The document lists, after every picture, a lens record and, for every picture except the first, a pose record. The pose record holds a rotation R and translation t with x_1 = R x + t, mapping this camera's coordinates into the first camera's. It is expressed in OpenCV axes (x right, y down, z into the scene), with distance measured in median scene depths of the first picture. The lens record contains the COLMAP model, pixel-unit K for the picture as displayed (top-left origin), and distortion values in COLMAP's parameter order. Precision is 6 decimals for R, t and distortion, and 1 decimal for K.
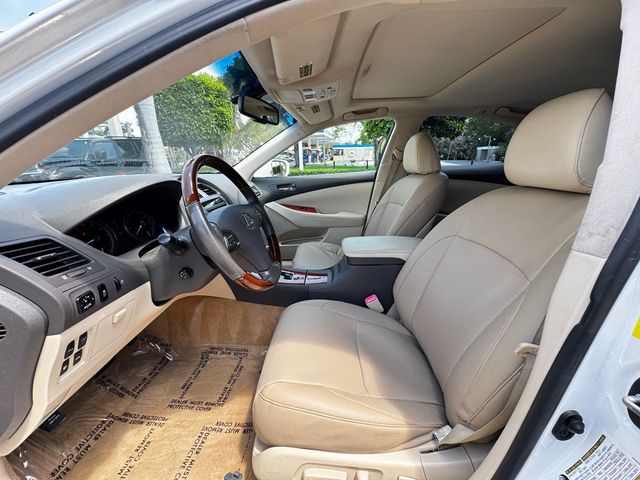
lens RADIAL K [[246.5, 0, 320.0], [0, 246.5, 240.0], [0, 0, 1]] dist [-0.000362, -0.000082]
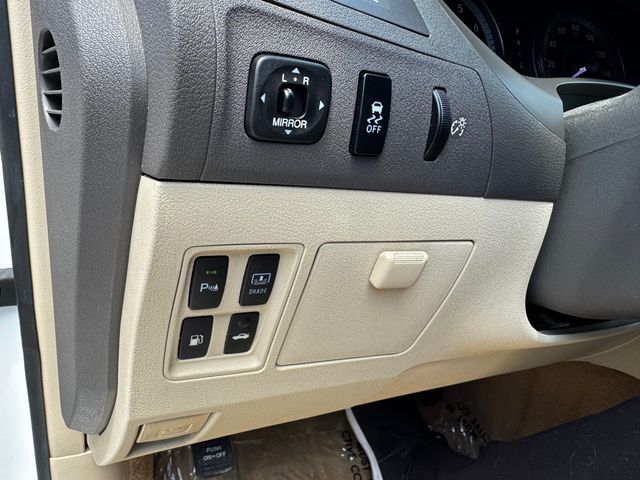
lens RADIAL K [[496.4, 0, 320.0], [0, 496.4, 240.0], [0, 0, 1]] dist [0.002035, 0.001170]
pose [[0.446449, 0.299448, -0.843217, -0.492594], [-0.350318, 0.925615, 0.143230, 0.261863], [0.823384, 0.231449, 0.518141, 0.746890]]
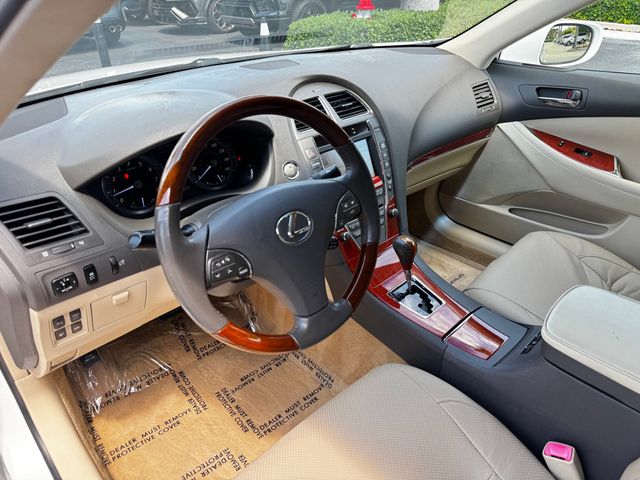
lens RADIAL K [[436.8, 0, 320.0], [0, 436.8, 240.0], [0, 0, 1]] dist [0.021980, -0.002561]
pose [[0.718687, 0.374161, -0.586082, 0.447300], [-0.223908, 0.922515, 0.314374, -0.499299], [0.658296, -0.094708, 0.746777, 0.419478]]
